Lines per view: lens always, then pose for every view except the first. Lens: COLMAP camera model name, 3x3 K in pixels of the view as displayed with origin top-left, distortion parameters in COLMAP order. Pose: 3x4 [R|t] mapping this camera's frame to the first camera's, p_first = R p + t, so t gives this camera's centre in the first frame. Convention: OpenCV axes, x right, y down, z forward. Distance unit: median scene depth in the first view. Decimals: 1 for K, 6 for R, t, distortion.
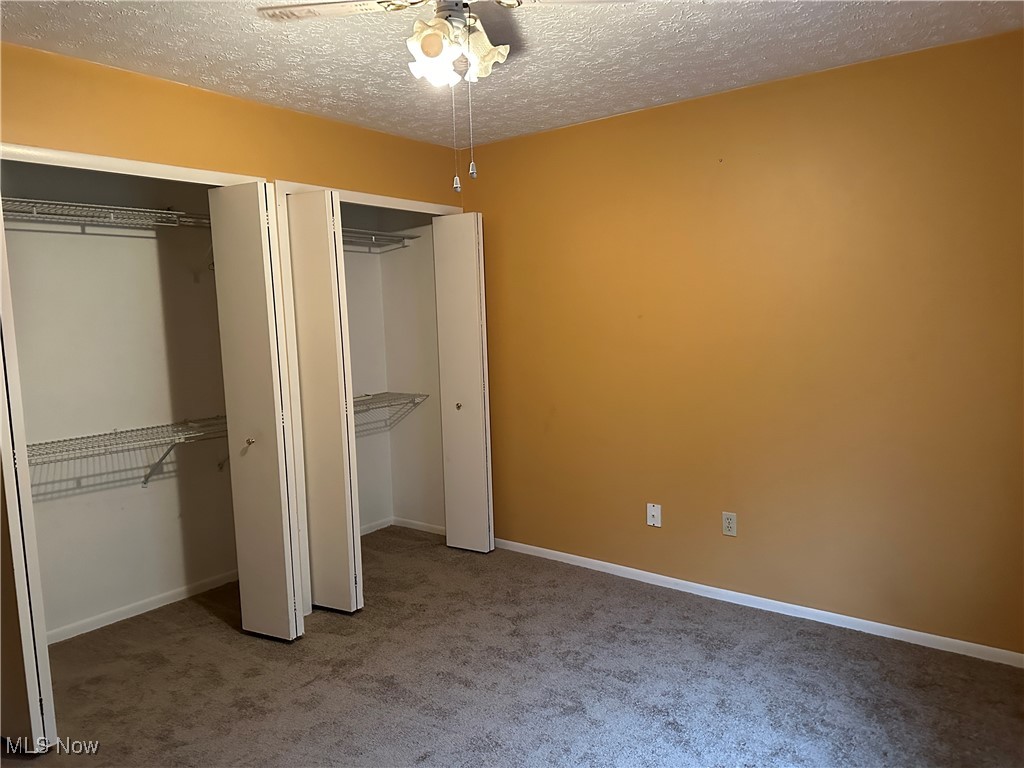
lens RADIAL K [[702.3, 0, 512.7], [0, 702.3, 386.1], [0, 0, 1]] dist [0.017010, -0.036909]
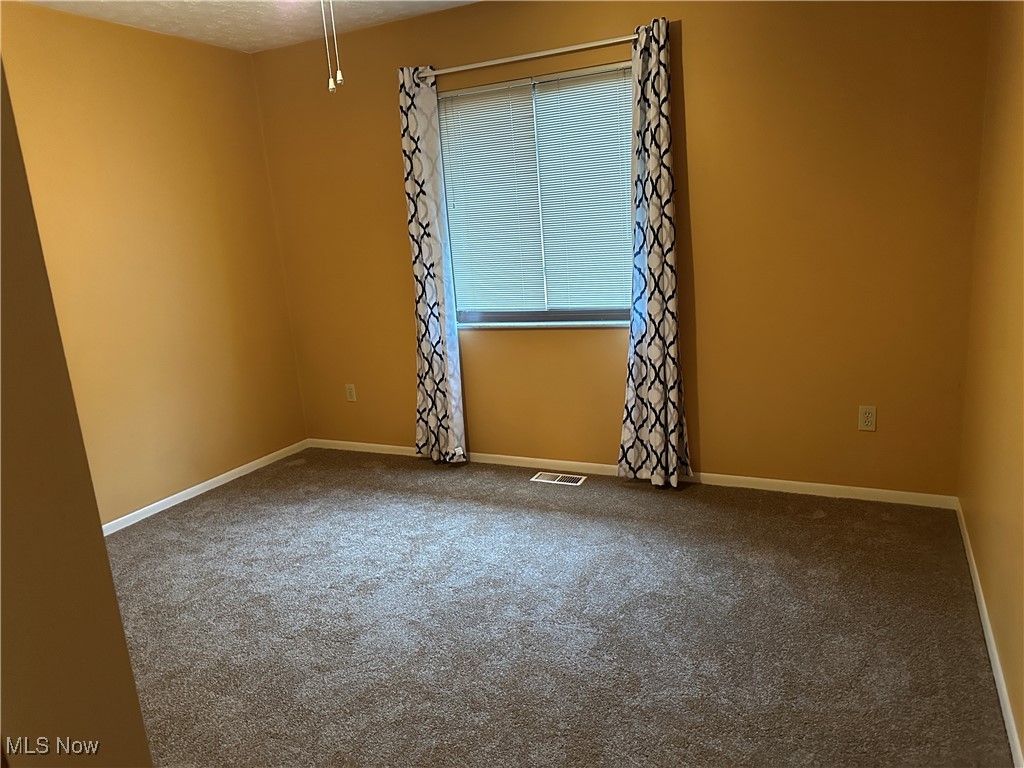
lens RADIAL K [[702.3, 0, 512.9], [0, 702.3, 383.5], [0, 0, 1]] dist [0.017010, -0.036909]
pose [[-0.177661, -0.186155, 0.966324, -1.555458], [0.168020, 0.961789, 0.216172, -0.046296], [-0.969642, 0.200768, -0.139595, 1.146146]]
